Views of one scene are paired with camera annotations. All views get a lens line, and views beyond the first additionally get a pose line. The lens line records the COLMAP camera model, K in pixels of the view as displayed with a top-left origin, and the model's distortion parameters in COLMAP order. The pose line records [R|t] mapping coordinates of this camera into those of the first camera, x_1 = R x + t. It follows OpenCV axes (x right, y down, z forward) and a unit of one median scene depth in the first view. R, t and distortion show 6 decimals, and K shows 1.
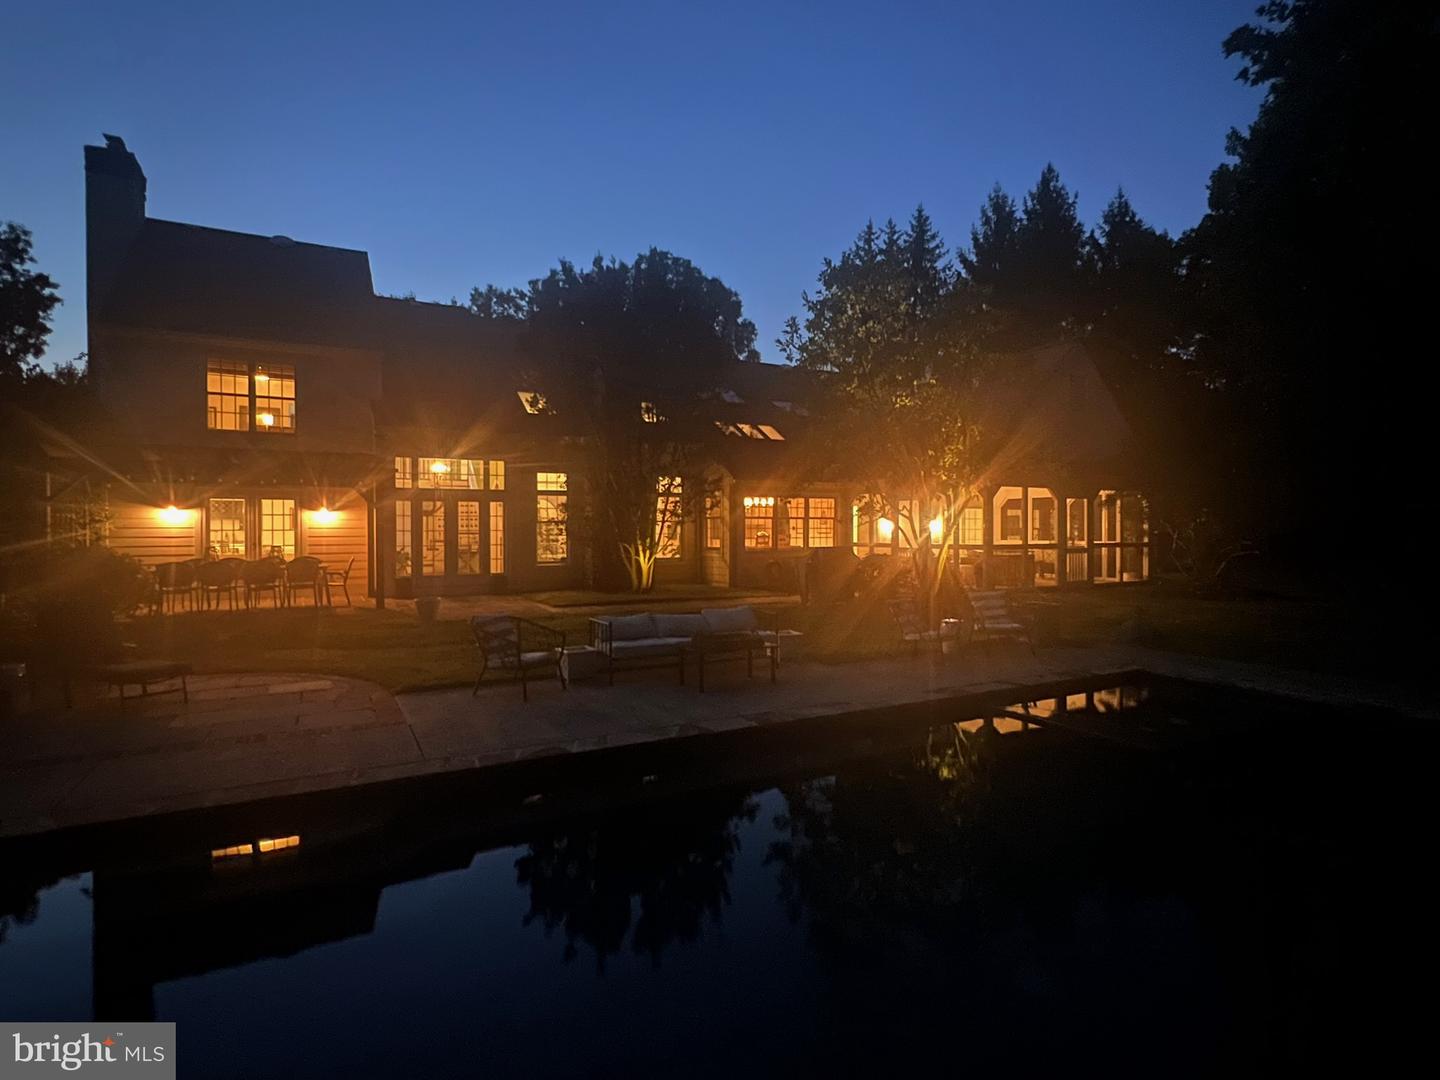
lens RADIAL K [[738.8, 0, 718.3], [0, 738.8, 541.7], [0, 0, 1]] dist [-0.002727, 0.000708]
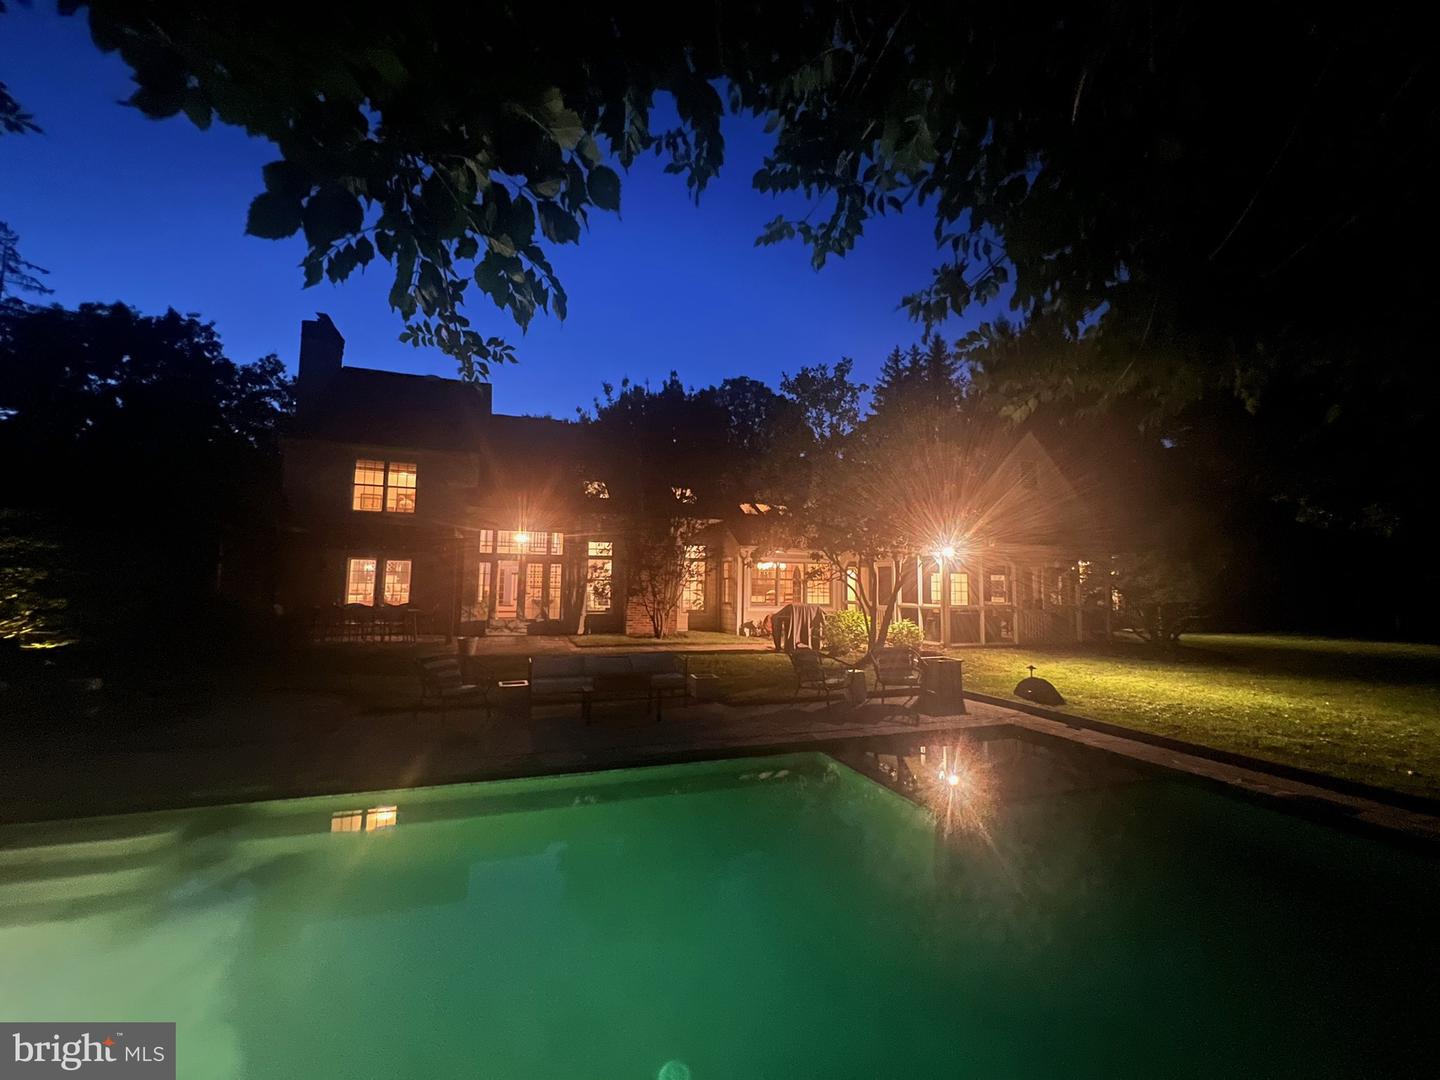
lens RADIAL K [[572.5, 0, 721.6], [0, 572.5, 540.6], [0, 0, 1]] dist [-0.000650, -0.000269]
pose [[0.987938, 0.003006, -0.154819, 0.124499], [-0.018146, 0.995170, -0.096473, -0.002415], [0.153782, 0.098118, 0.983221, 0.037681]]
